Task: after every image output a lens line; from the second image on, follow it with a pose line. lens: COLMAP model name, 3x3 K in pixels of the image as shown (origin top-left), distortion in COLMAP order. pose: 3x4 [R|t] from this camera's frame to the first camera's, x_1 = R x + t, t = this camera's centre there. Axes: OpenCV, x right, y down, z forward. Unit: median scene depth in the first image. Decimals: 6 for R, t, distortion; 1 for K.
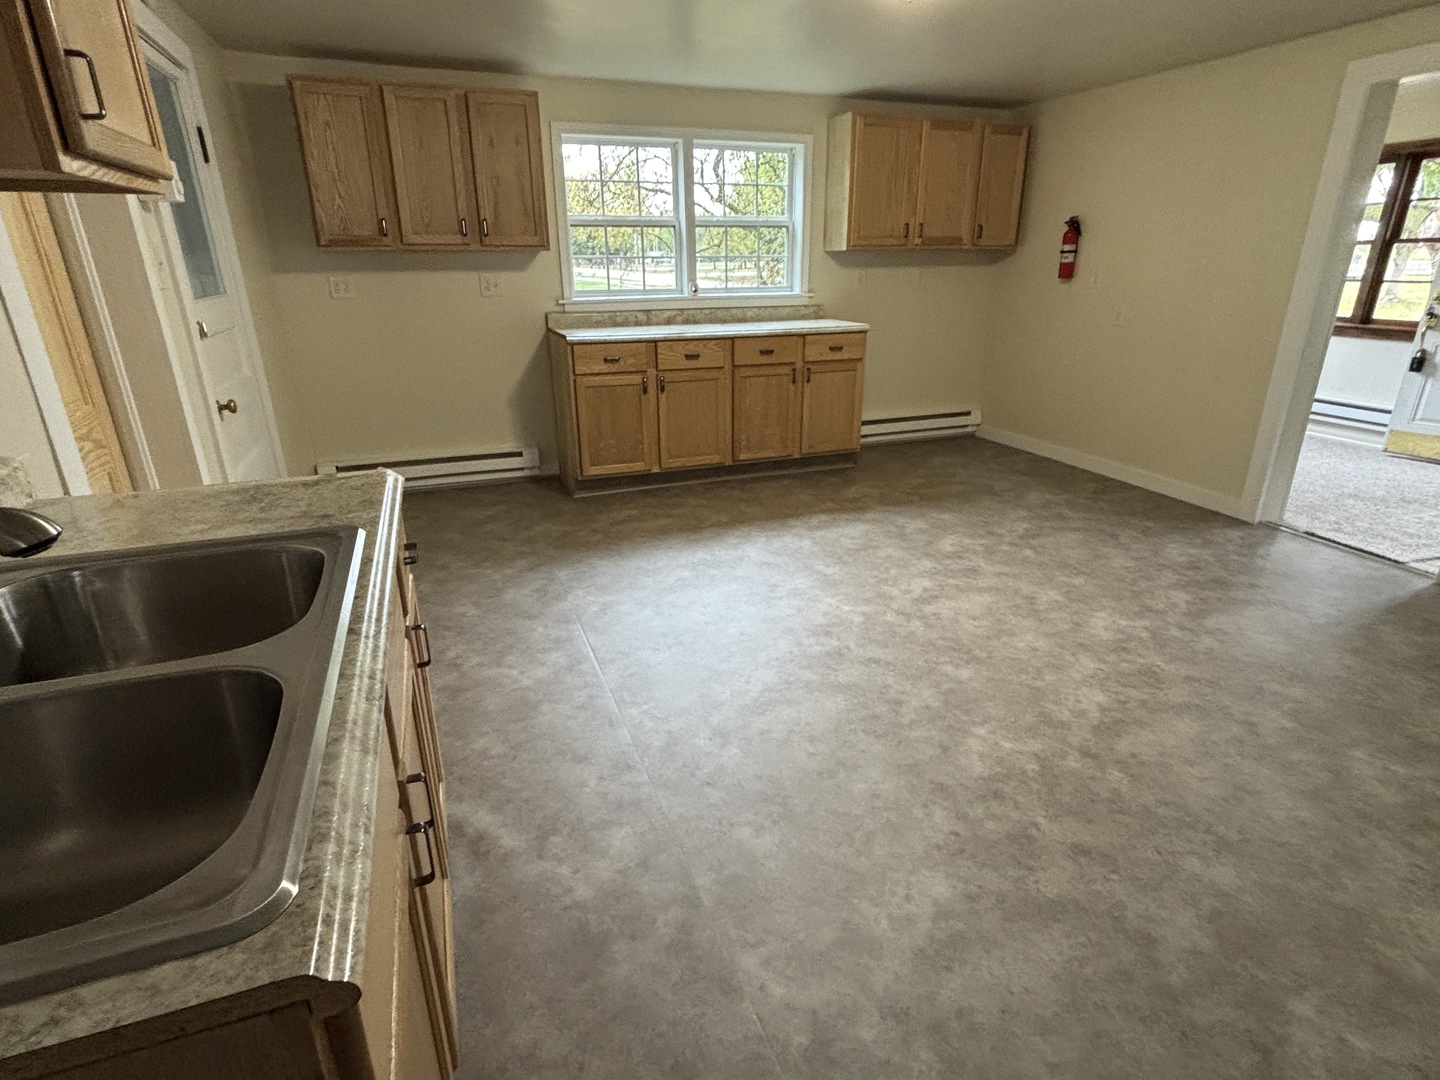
lens RADIAL K [[761.2, 0, 720.0], [0, 761.2, 540.0], [0, 0, 1]] dist [0.016417, -0.000782]
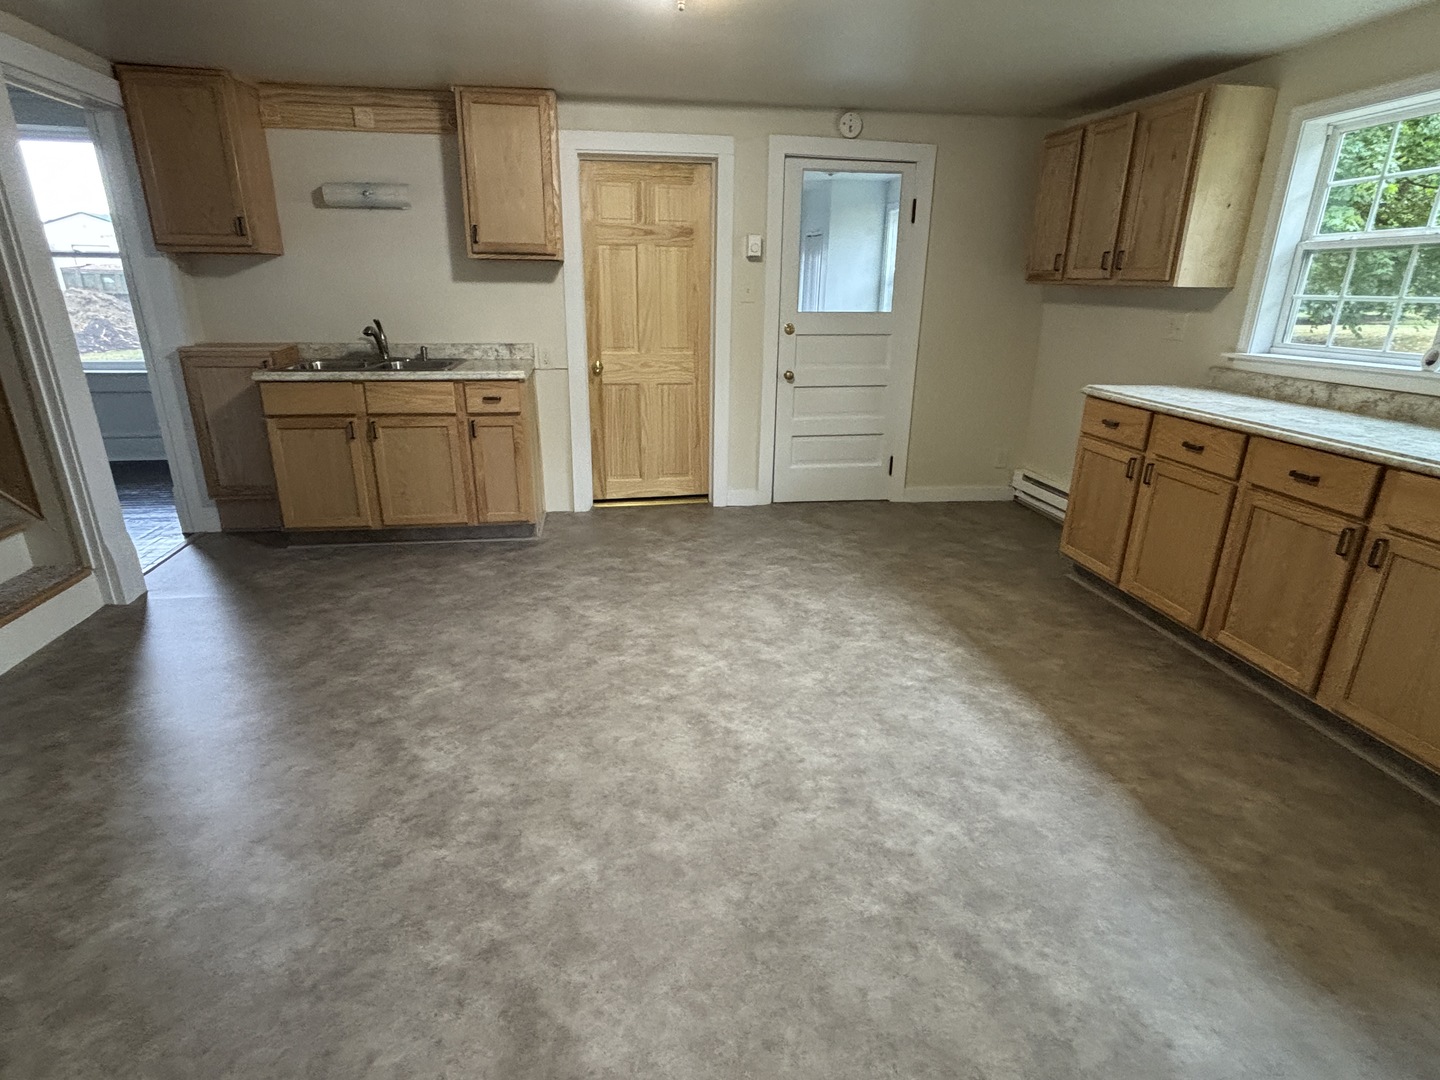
lens RADIAL K [[761.2, 0, 720.0], [0, 761.2, 540.0], [0, 0, 1]] dist [0.016417, -0.000782]
pose [[-0.213063, 0.312256, -0.925797, 0.769279], [-0.357178, 0.857074, 0.371278, -0.313626], [0.909411, 0.409780, -0.071080, 0.825812]]
